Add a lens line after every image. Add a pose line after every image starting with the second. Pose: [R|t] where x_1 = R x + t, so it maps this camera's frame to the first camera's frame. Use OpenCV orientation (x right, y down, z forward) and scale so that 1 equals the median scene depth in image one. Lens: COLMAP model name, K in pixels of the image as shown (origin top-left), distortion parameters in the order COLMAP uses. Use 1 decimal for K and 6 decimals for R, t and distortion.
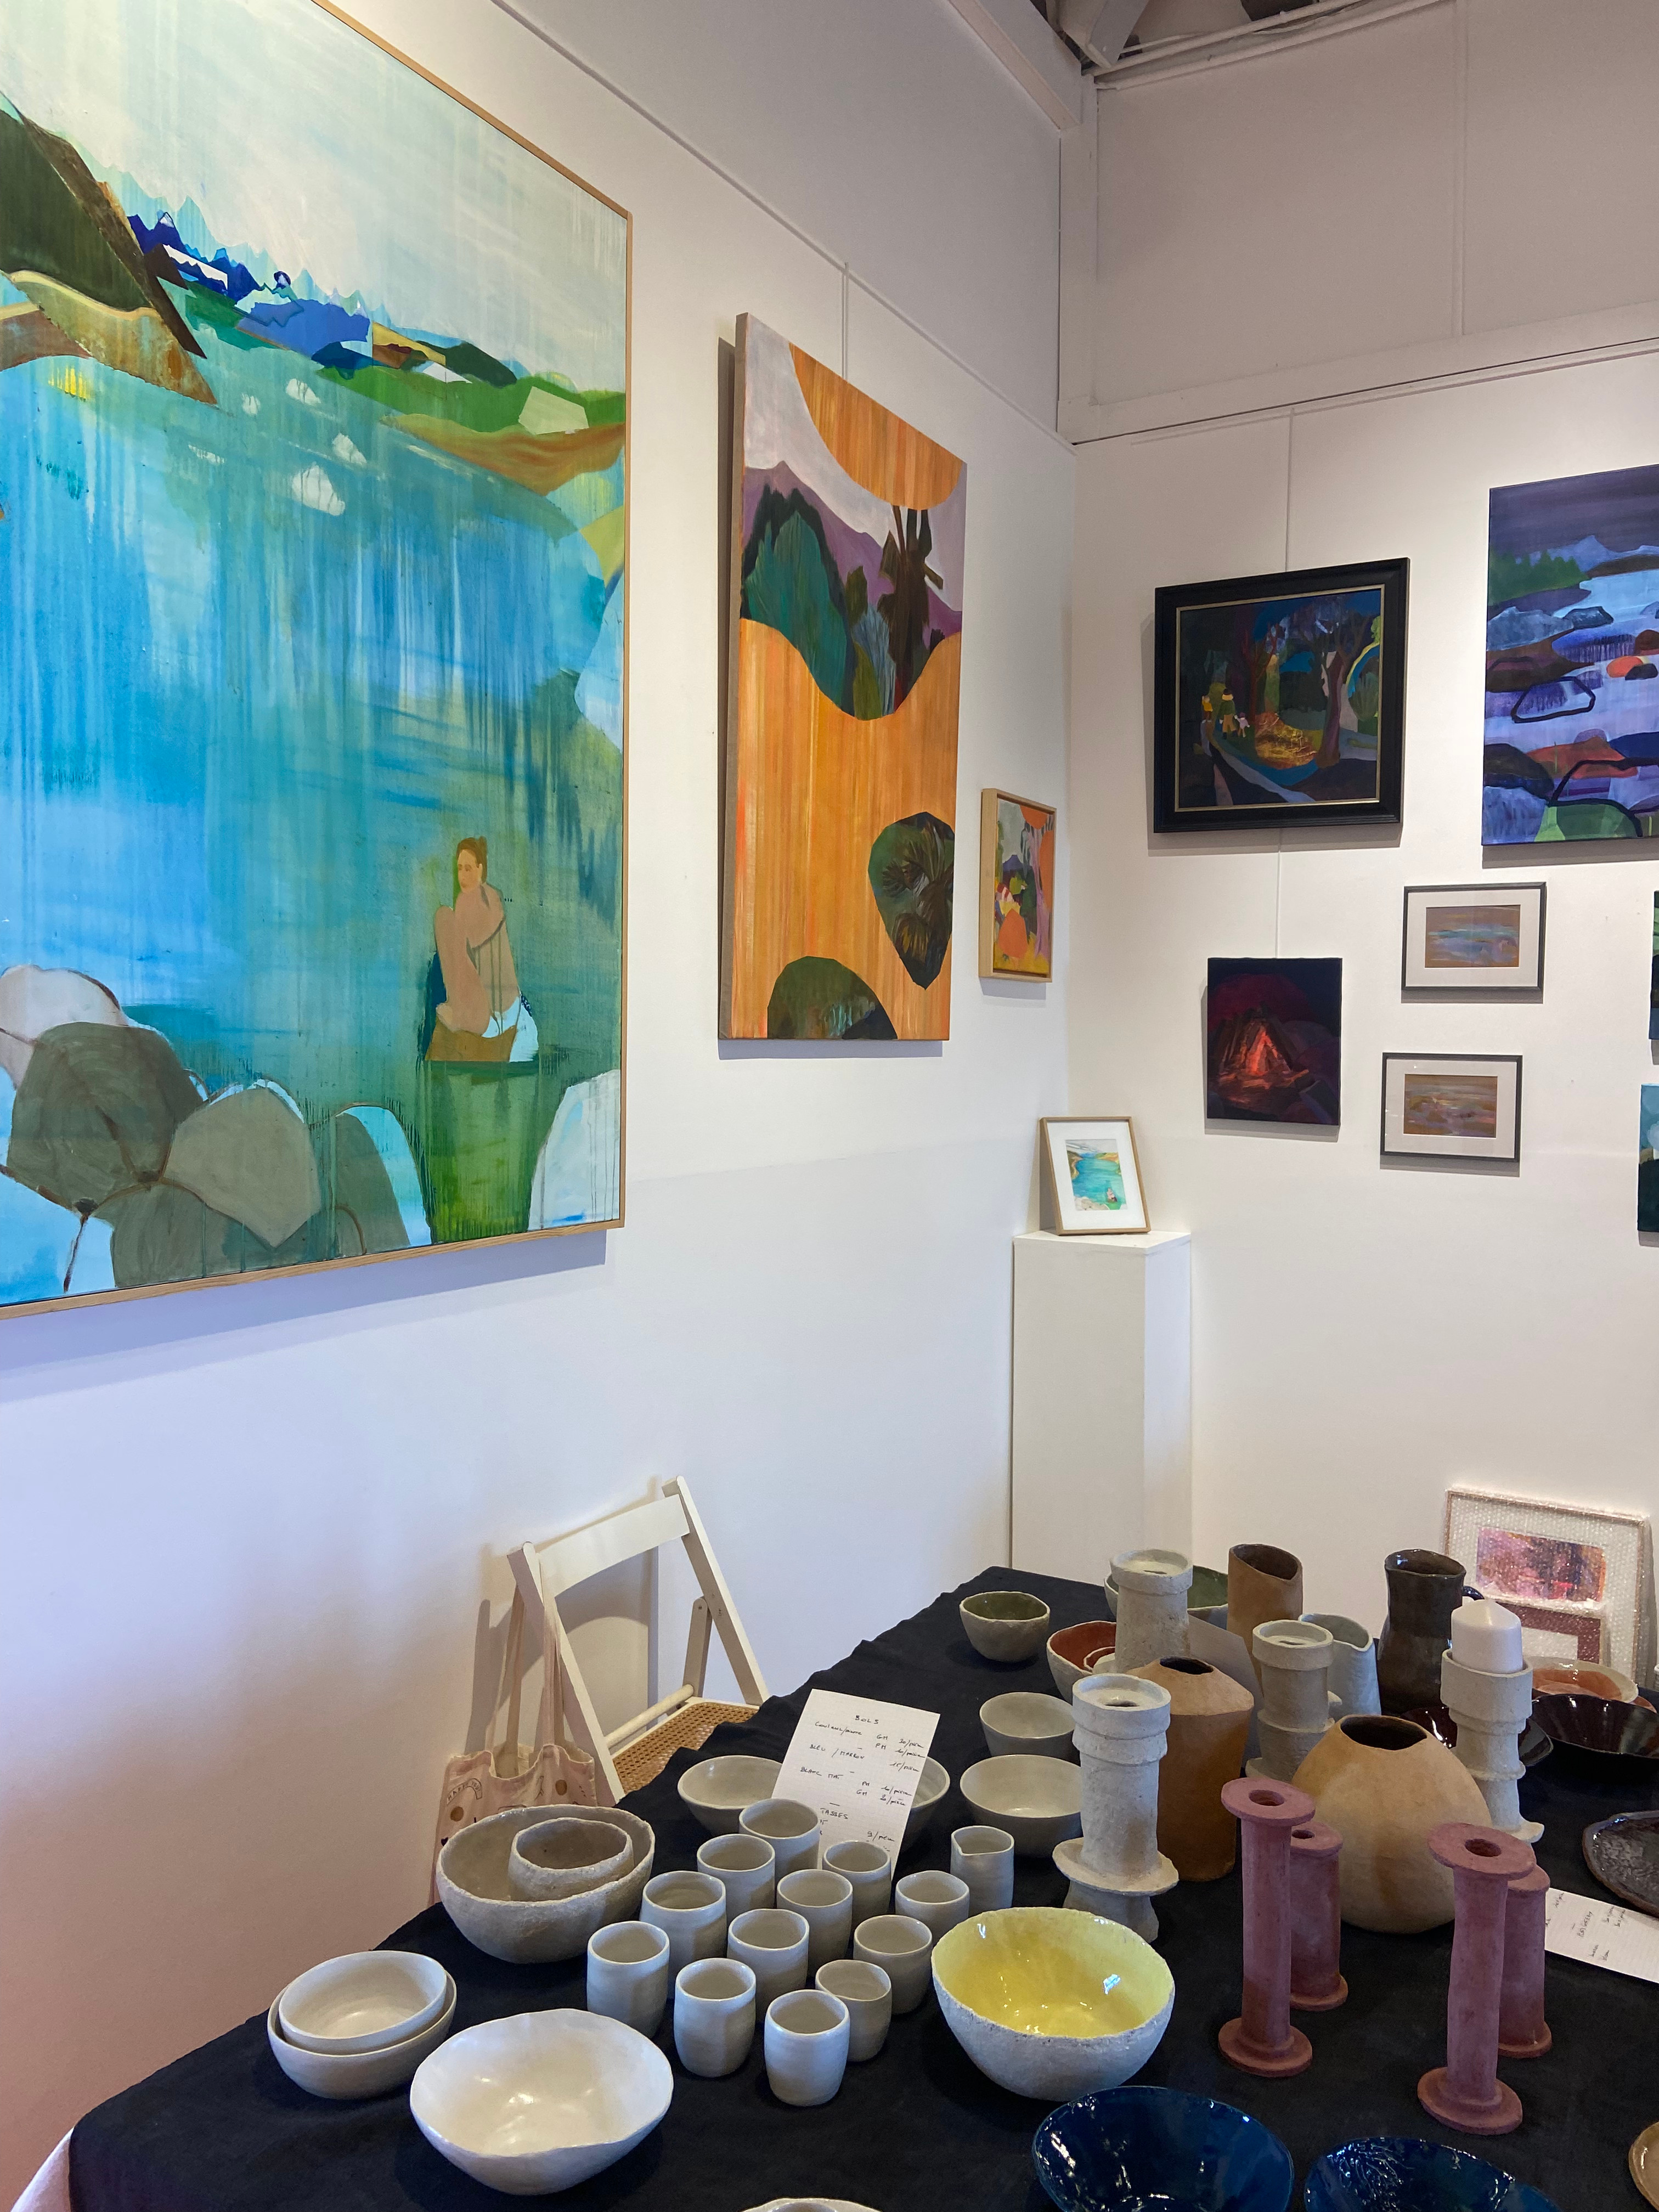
lens RADIAL K [[1675.6, 0, 830.3], [0, 1675.6, 1098.1], [0, 0, 1]] dist [0.049144, -0.002178]
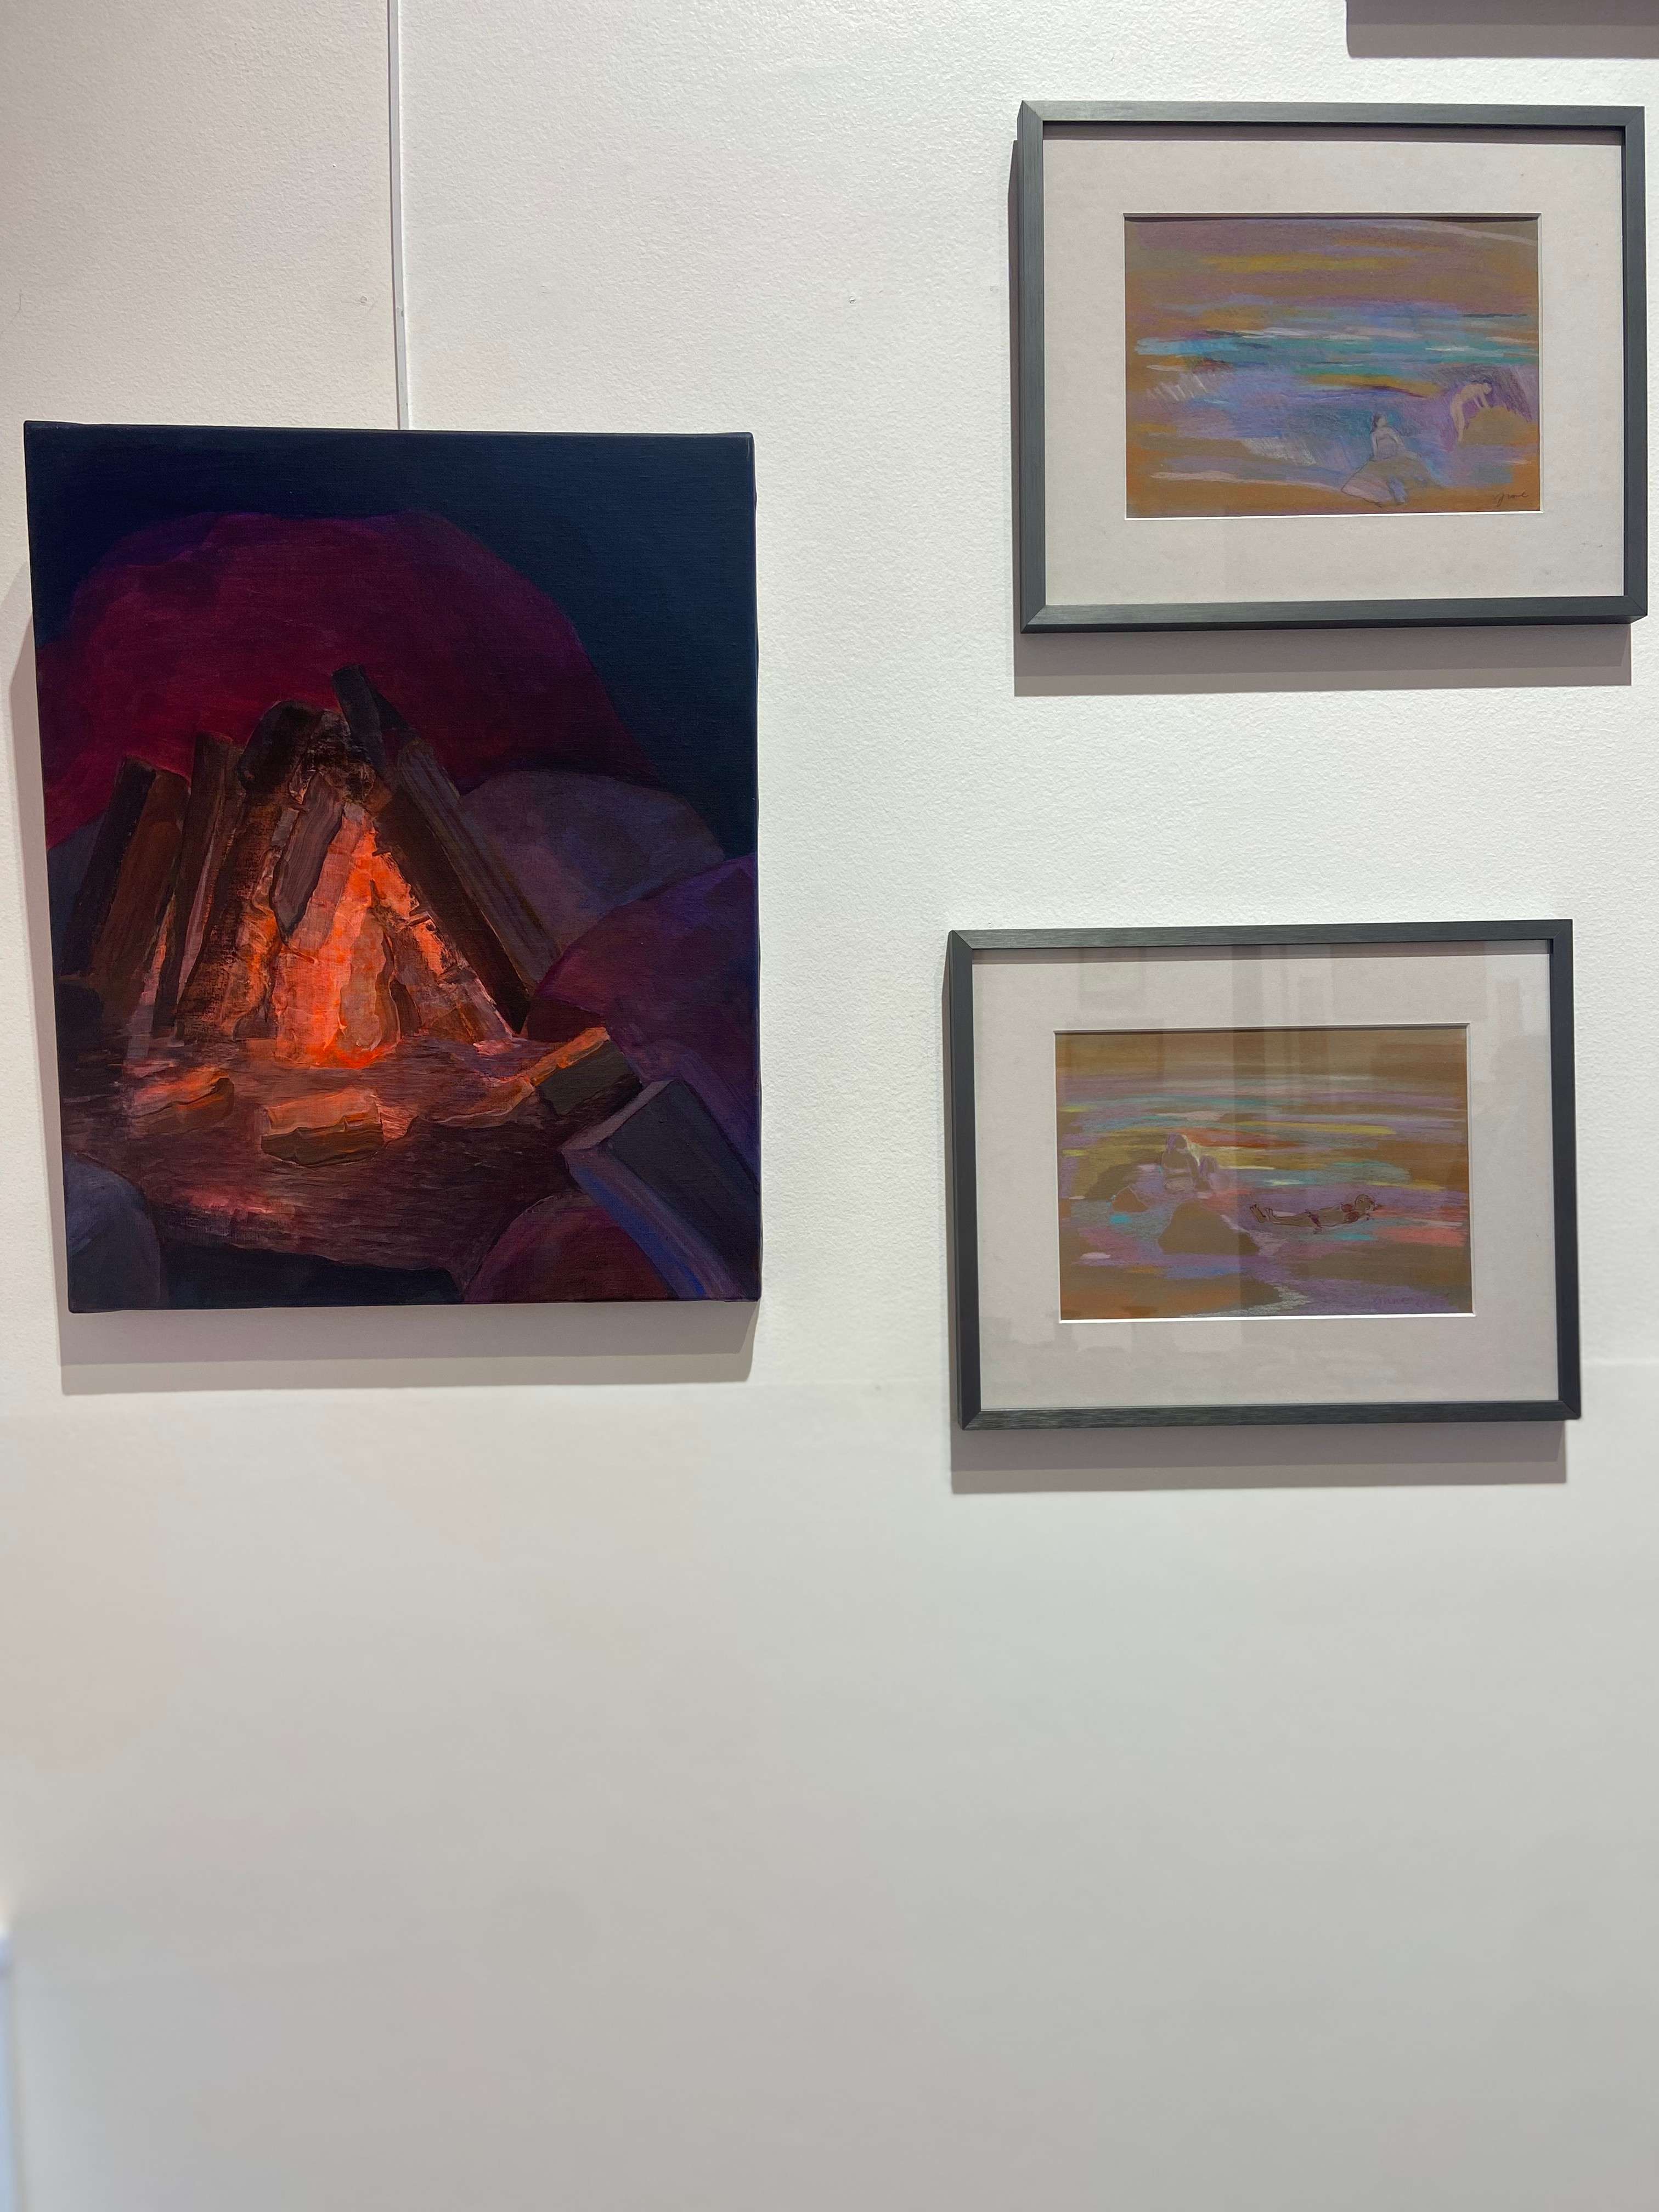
lens RADIAL K [[1675.6, 0, 826.1], [0, 1675.6, 1097.2], [0, 0, 1]] dist [0.049144, -0.002178]
pose [[0.837182, -0.039220, 0.545517, 0.205505], [0.054190, 0.998466, -0.011378, -0.005525], [-0.544234, 0.039087, 0.838023, 0.849384]]
